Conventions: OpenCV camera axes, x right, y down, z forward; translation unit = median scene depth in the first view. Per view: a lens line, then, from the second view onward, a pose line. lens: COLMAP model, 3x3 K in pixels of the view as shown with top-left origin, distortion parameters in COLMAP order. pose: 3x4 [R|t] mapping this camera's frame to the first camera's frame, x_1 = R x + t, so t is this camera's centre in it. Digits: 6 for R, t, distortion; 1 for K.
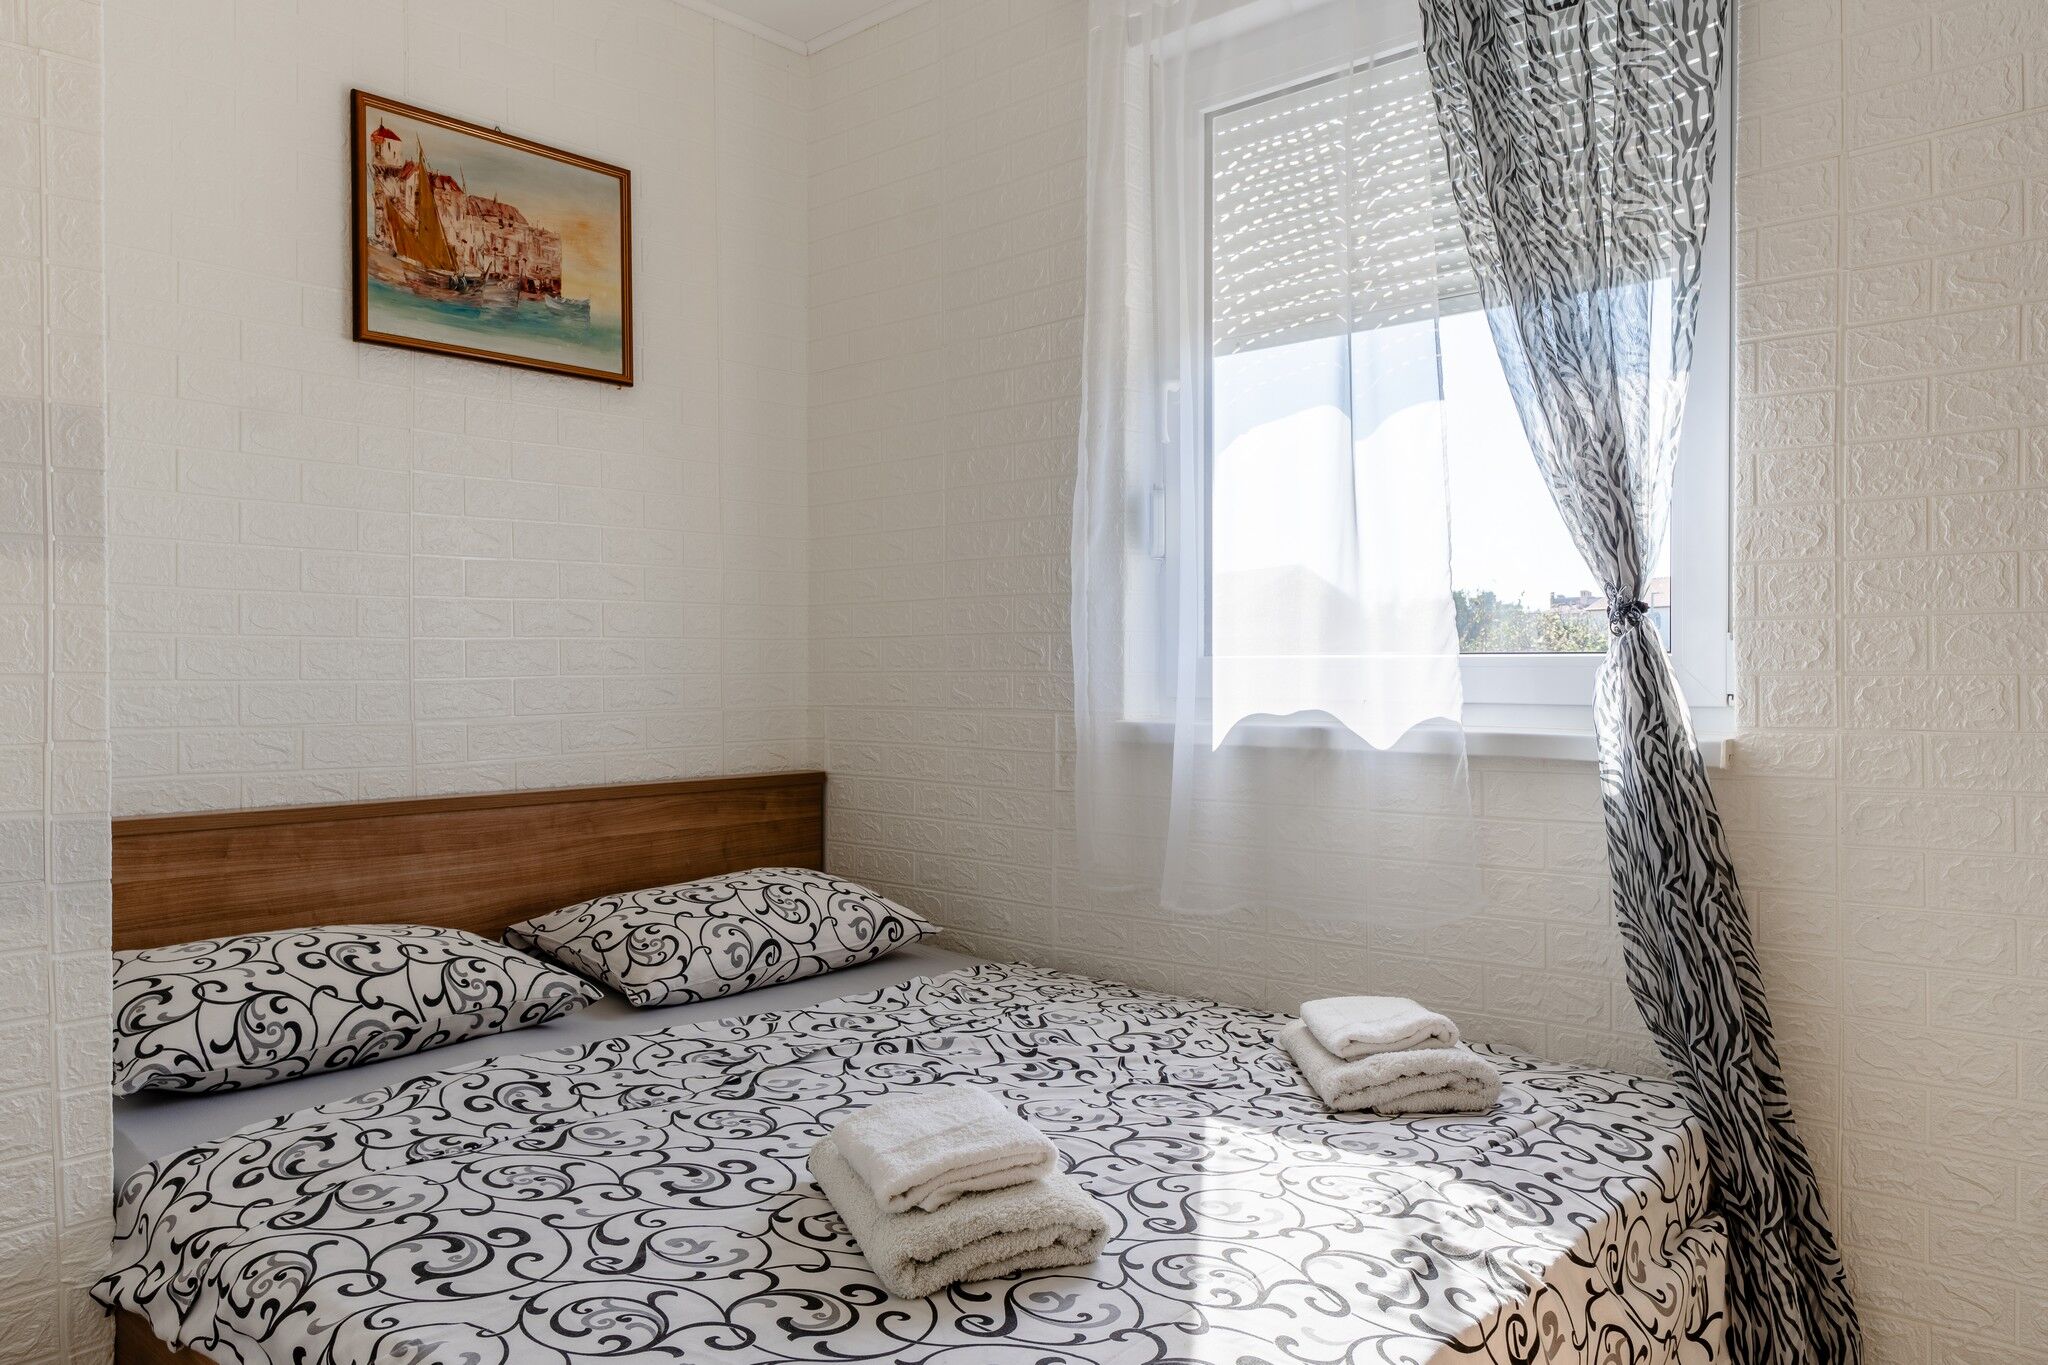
lens RADIAL K [[1433.4, 0, 1020.9], [0, 1433.4, 684.3], [0, 0, 1]] dist [0.003298, -0.007623]
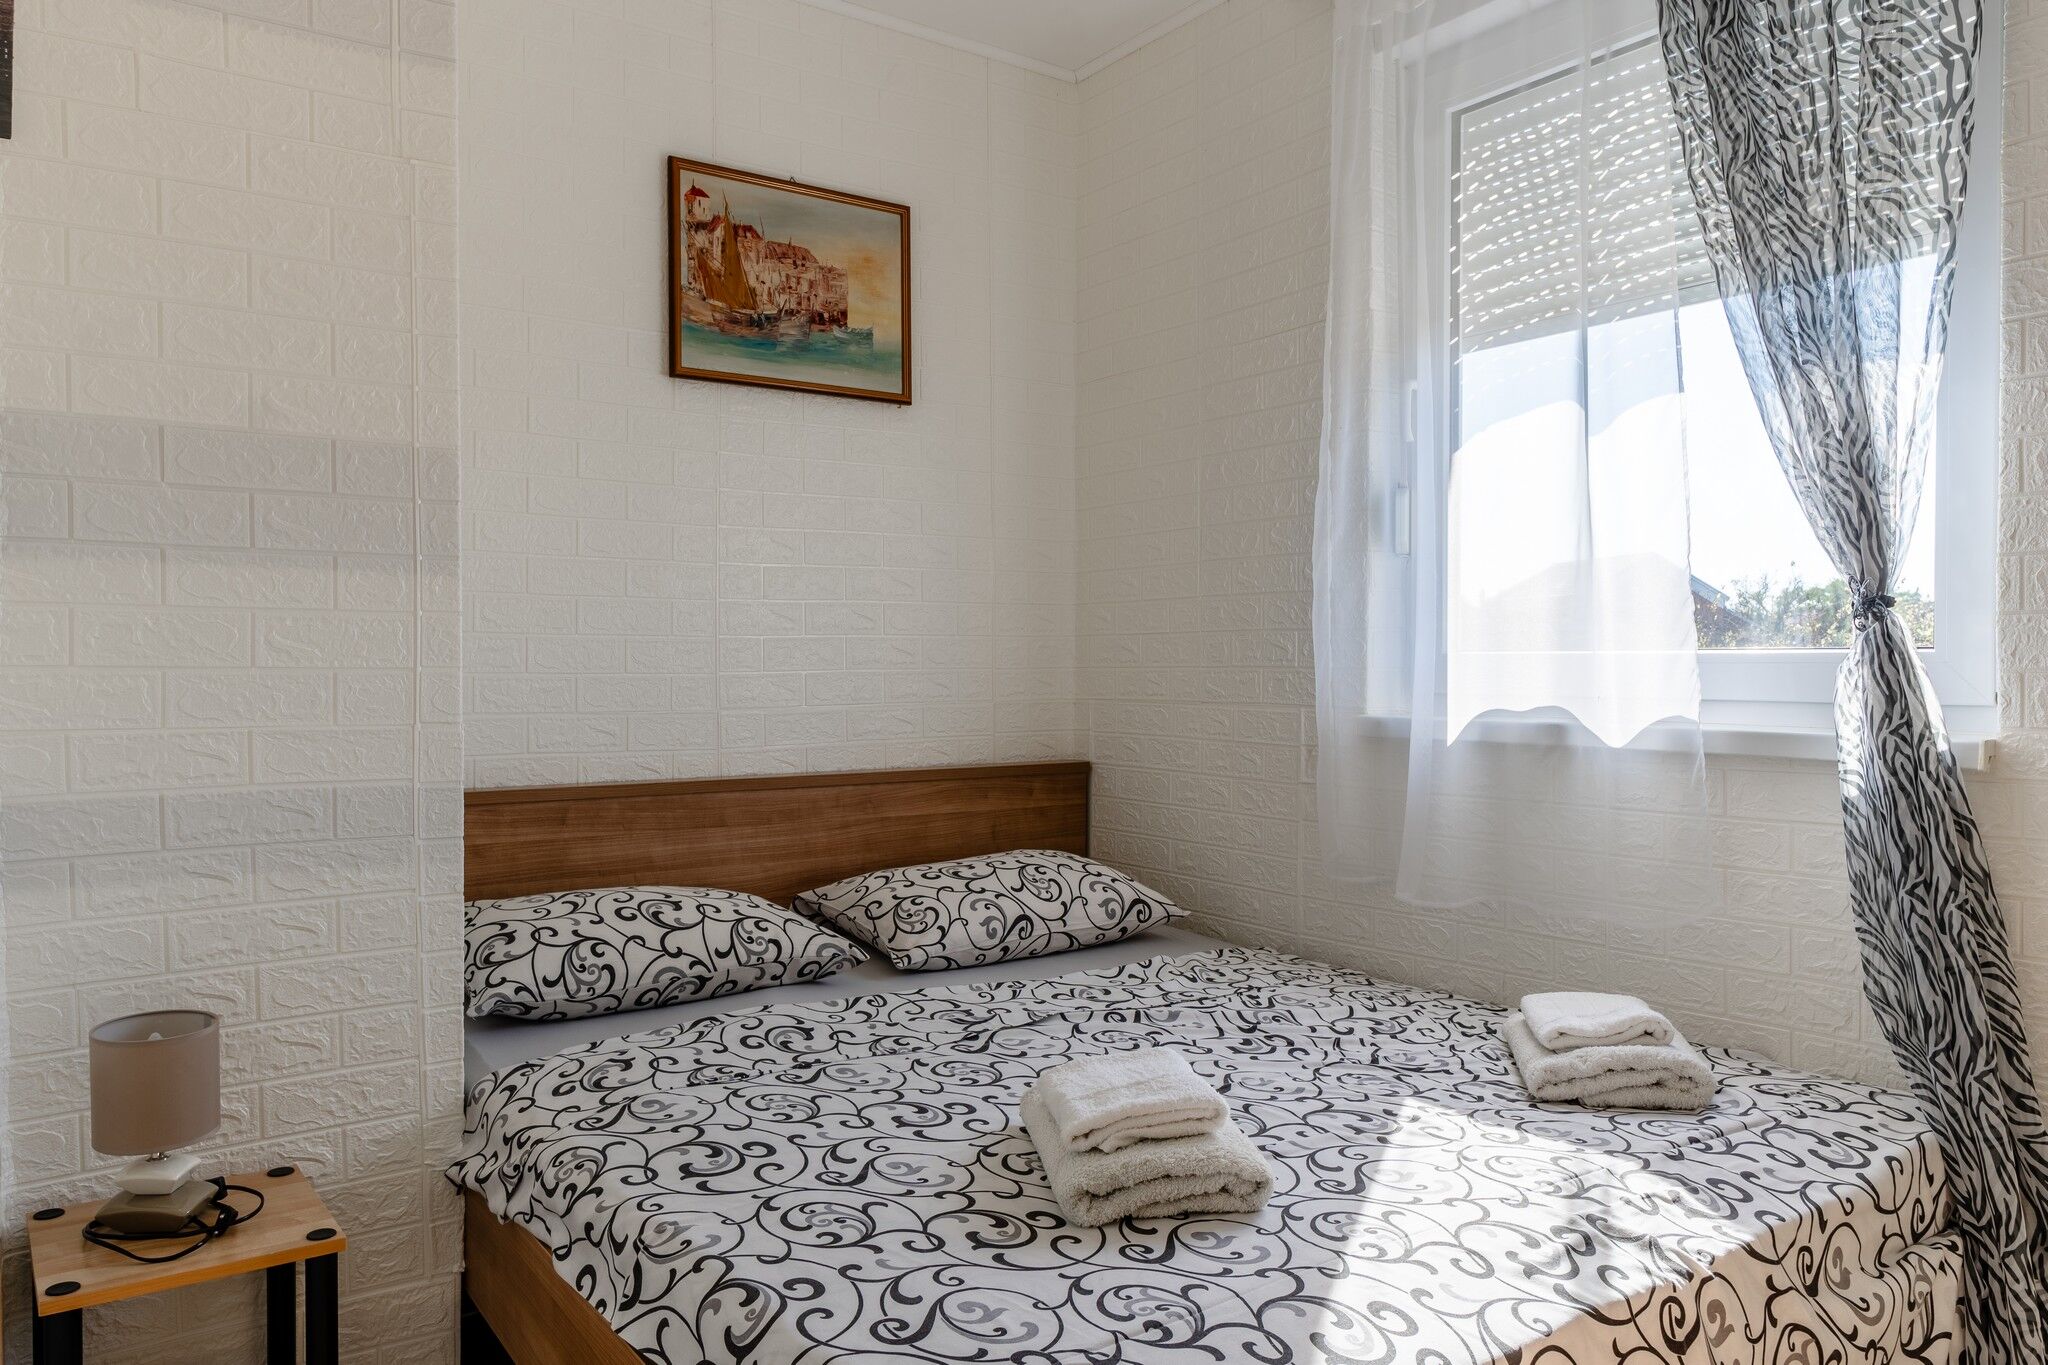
lens RADIAL K [[1433.4, 0, 1020.0], [0, 1433.4, 685.0], [0, 0, 1]] dist [0.003298, -0.007623]
pose [[0.974977, 0.004514, -0.222262, 0.078698], [-0.003653, 0.999984, 0.004284, 0.000317], [0.222277, -0.003365, 0.974978, -0.066705]]
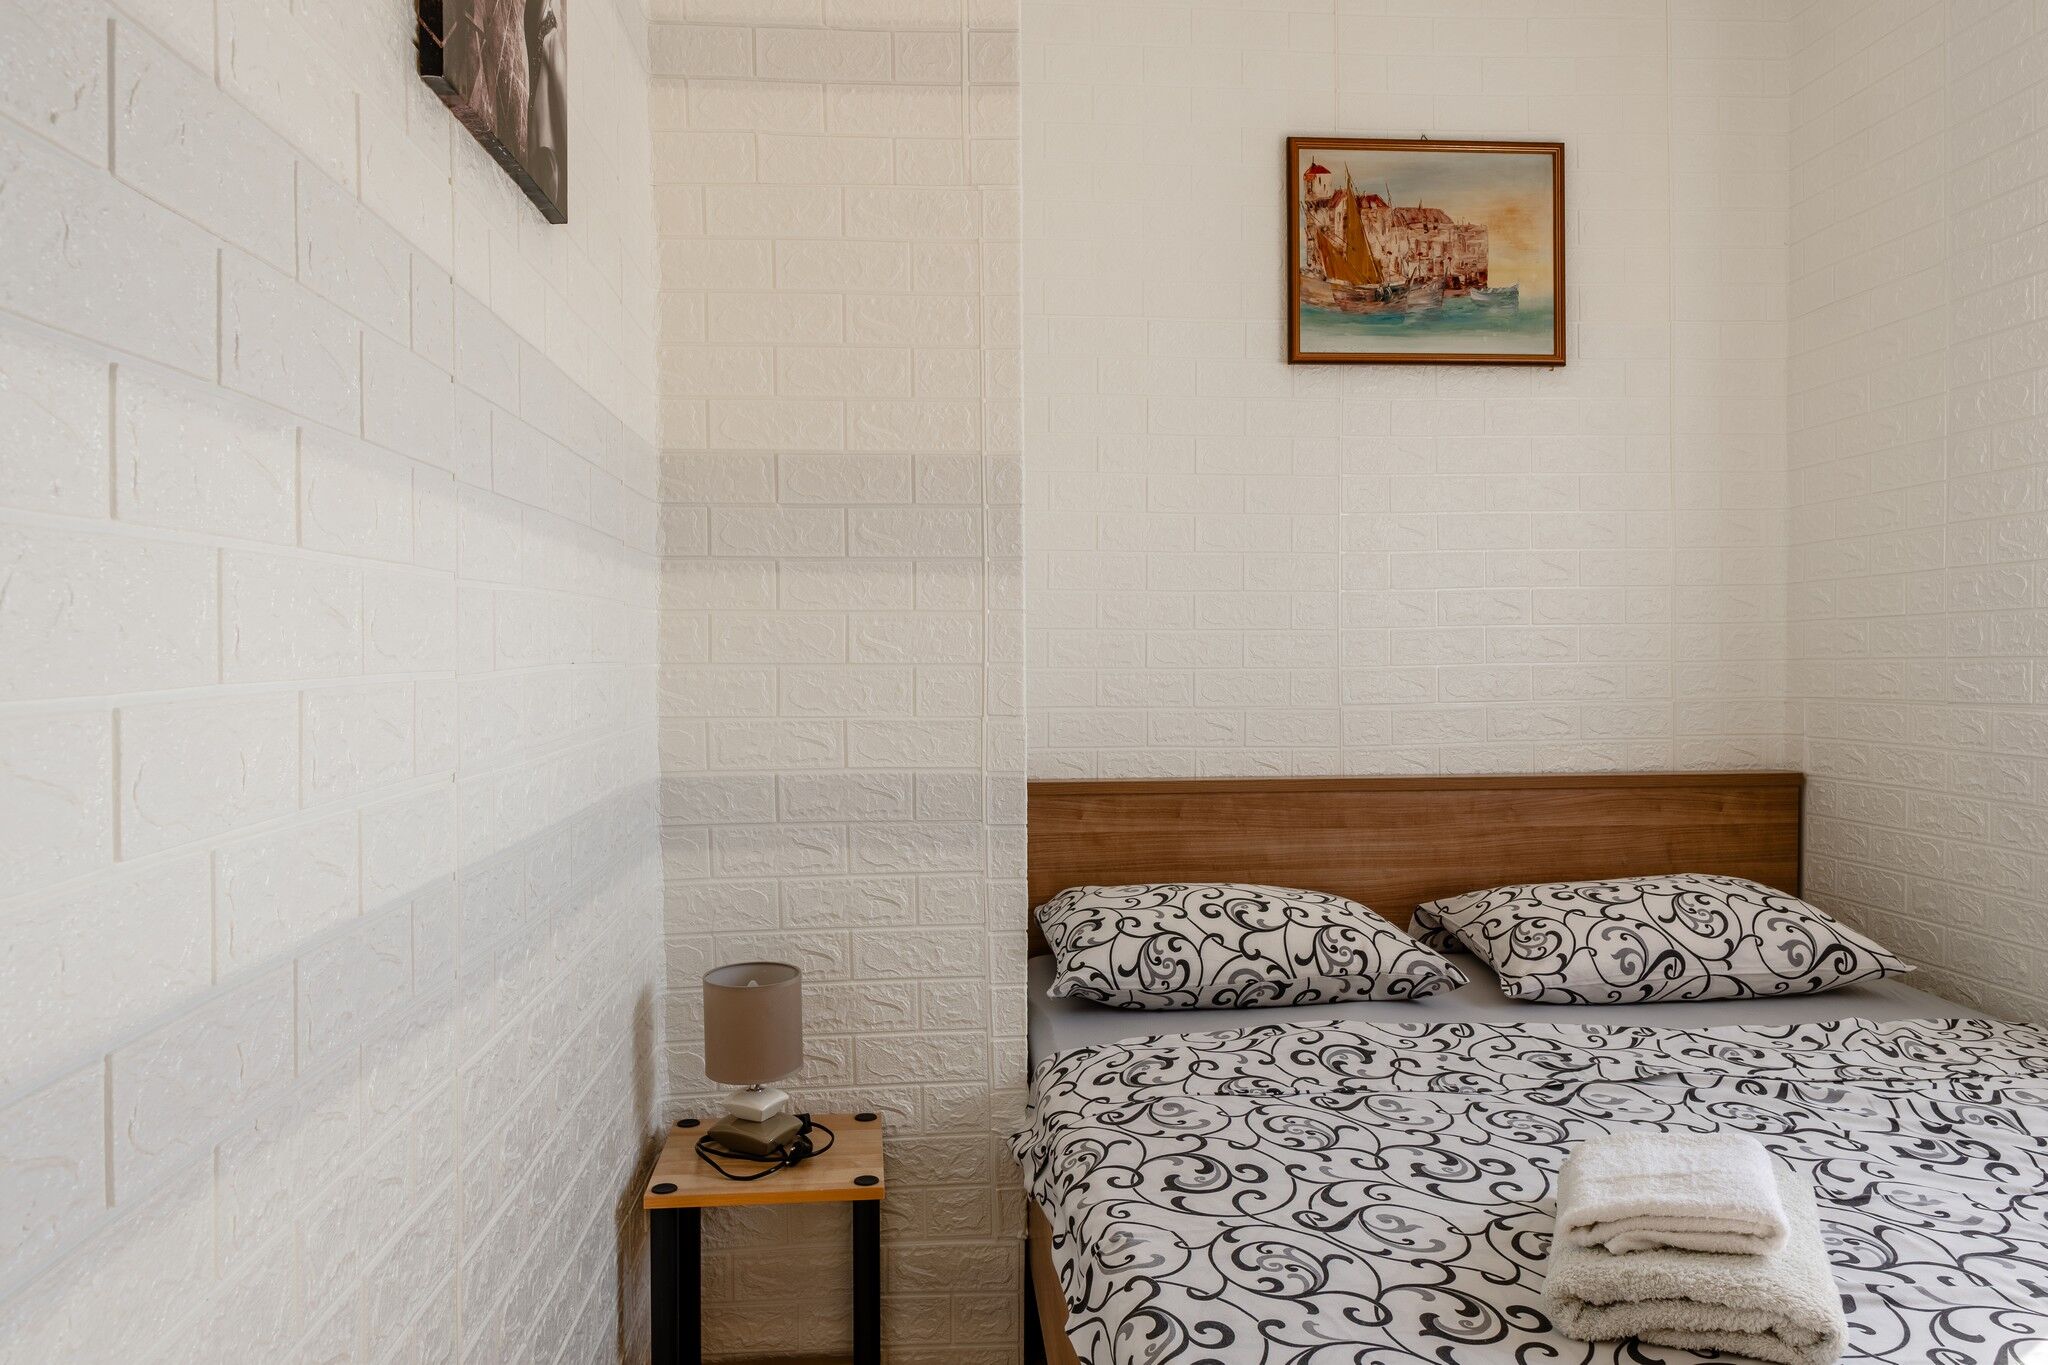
lens RADIAL K [[1433.4, 0, 1015.8], [0, 1433.4, 686.8], [0, 0, 1]] dist [0.003298, -0.007623]
pose [[0.725078, 0.008966, -0.688608, 0.192759], [-0.002115, 0.999940, 0.010792, -0.000109], [0.688663, -0.006368, 0.725053, 0.056875]]
